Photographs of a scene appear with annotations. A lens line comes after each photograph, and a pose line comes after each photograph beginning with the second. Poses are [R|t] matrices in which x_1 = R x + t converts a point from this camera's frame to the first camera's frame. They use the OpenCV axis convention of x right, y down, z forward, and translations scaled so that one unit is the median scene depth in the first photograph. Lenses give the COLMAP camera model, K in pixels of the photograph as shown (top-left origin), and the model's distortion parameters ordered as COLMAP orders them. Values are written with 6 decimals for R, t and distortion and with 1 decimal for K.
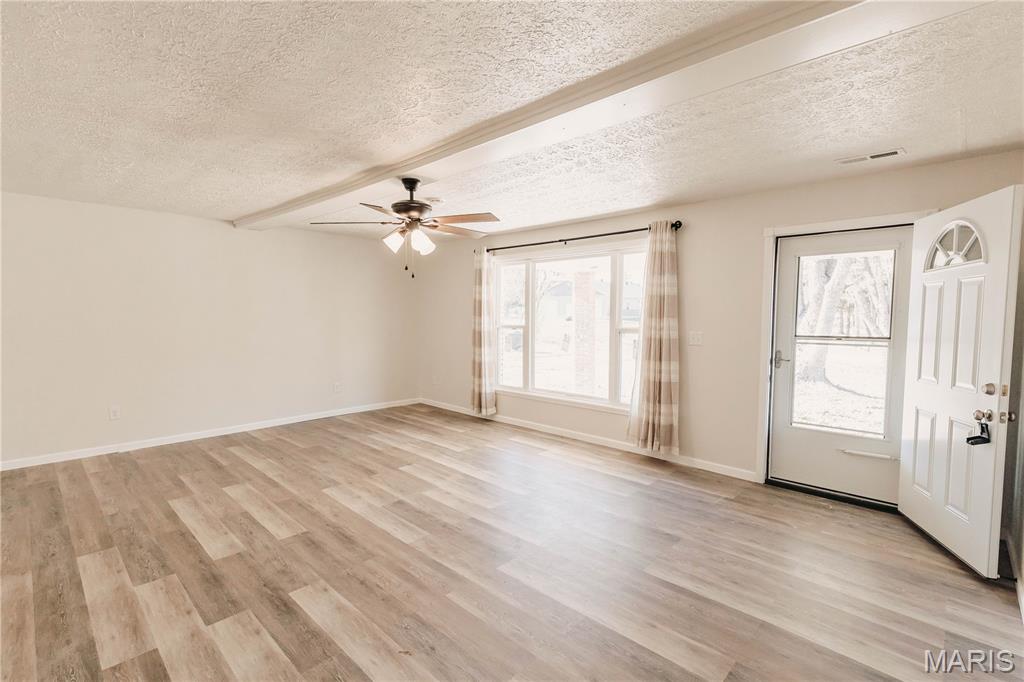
lens RADIAL K [[471.0, 0, 514.4], [0, 471.0, 342.9], [0, 0, 1]] dist [0.008801, -0.002274]
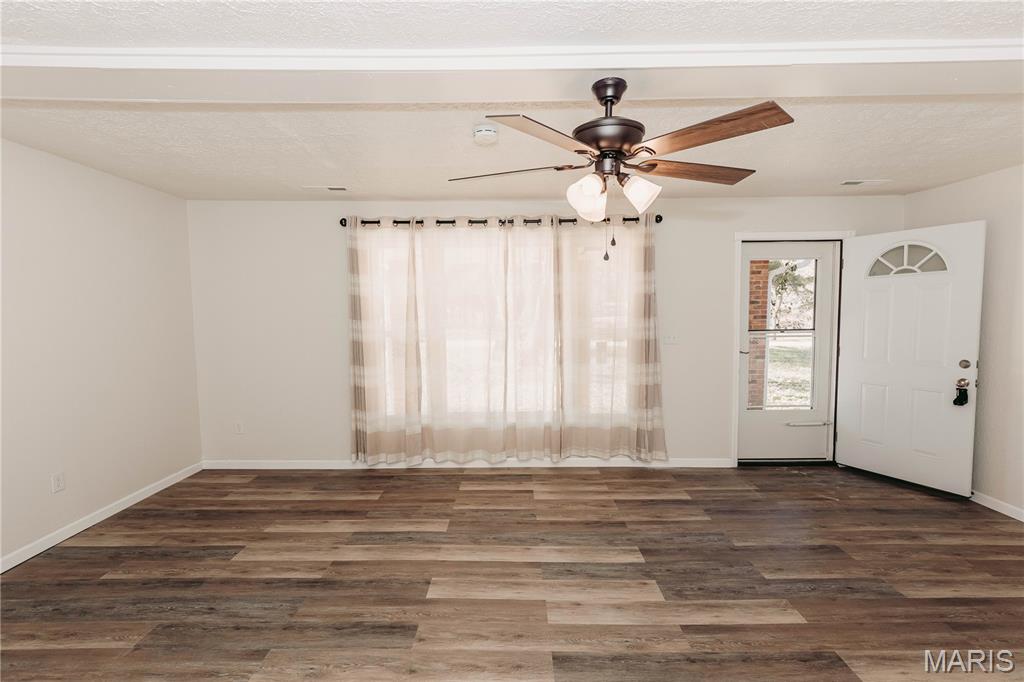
lens RADIAL K [[471.0, 0, 512.9], [0, 471.0, 339.3], [0, 0, 1]] dist [0.008801, -0.002274]
pose [[0.727730, -0.060354, 0.683203, -0.587707], [0.055083, 0.998046, 0.029493, -0.058565], [-0.683648, 0.016170, 0.729633, 0.559859]]
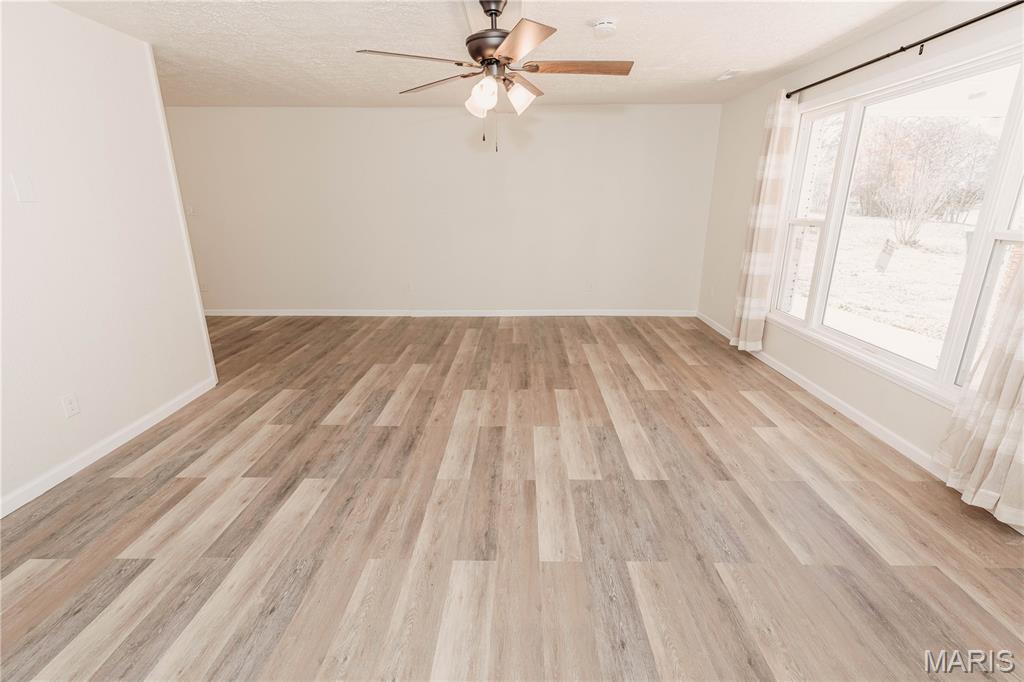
lens RADIAL K [[471.0, 0, 511.2], [0, 471.0, 343.8], [0, 0, 1]] dist [0.008801, -0.002274]
pose [[0.674345, 0.207401, -0.708691, 0.319795], [-0.040763, 0.968737, 0.244717, -0.024731], [0.737290, -0.136135, 0.661718, 0.418504]]
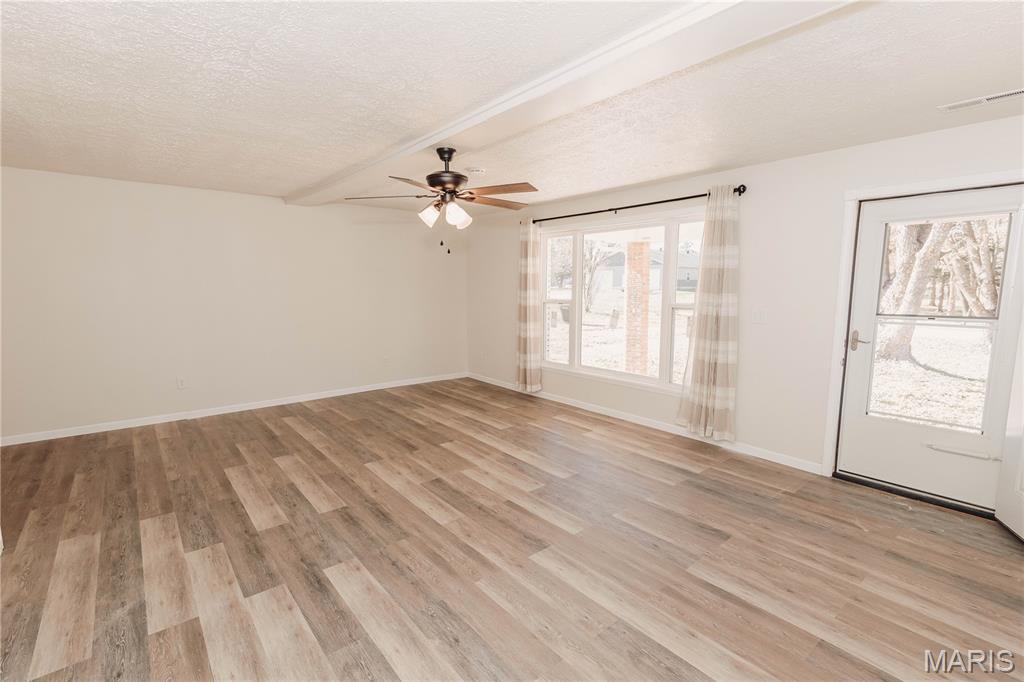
lens RADIAL K [[471.0, 0, 512.7], [0, 471.0, 342.4], [0, 0, 1]] dist [0.008801, -0.002274]
pose [[0.992996, 0.011242, -0.117616, 0.025298], [-0.004153, 0.998169, 0.060345, -0.012983], [0.118079, -0.059434, 0.991224, 0.043356]]
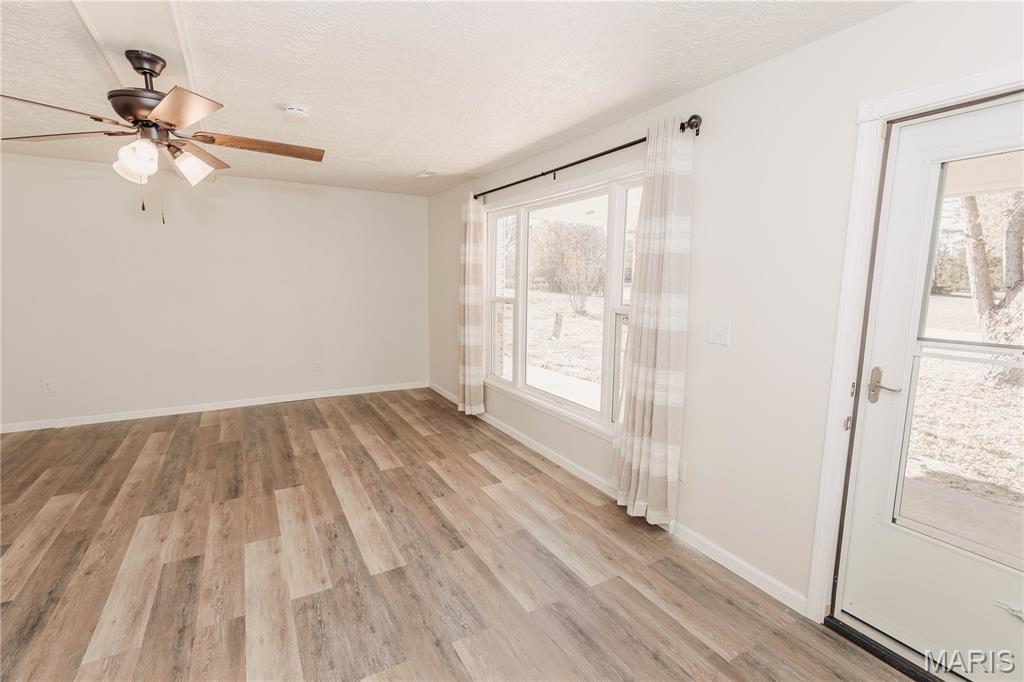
lens RADIAL K [[471.0, 0, 518.8], [0, 471.0, 343.7], [0, 0, 1]] dist [0.008801, -0.002274]
pose [[0.961385, 0.046654, -0.271223, 0.342612], [-0.027261, 0.996823, 0.074837, -0.034253], [0.273853, -0.064554, 0.959603, 0.444580]]
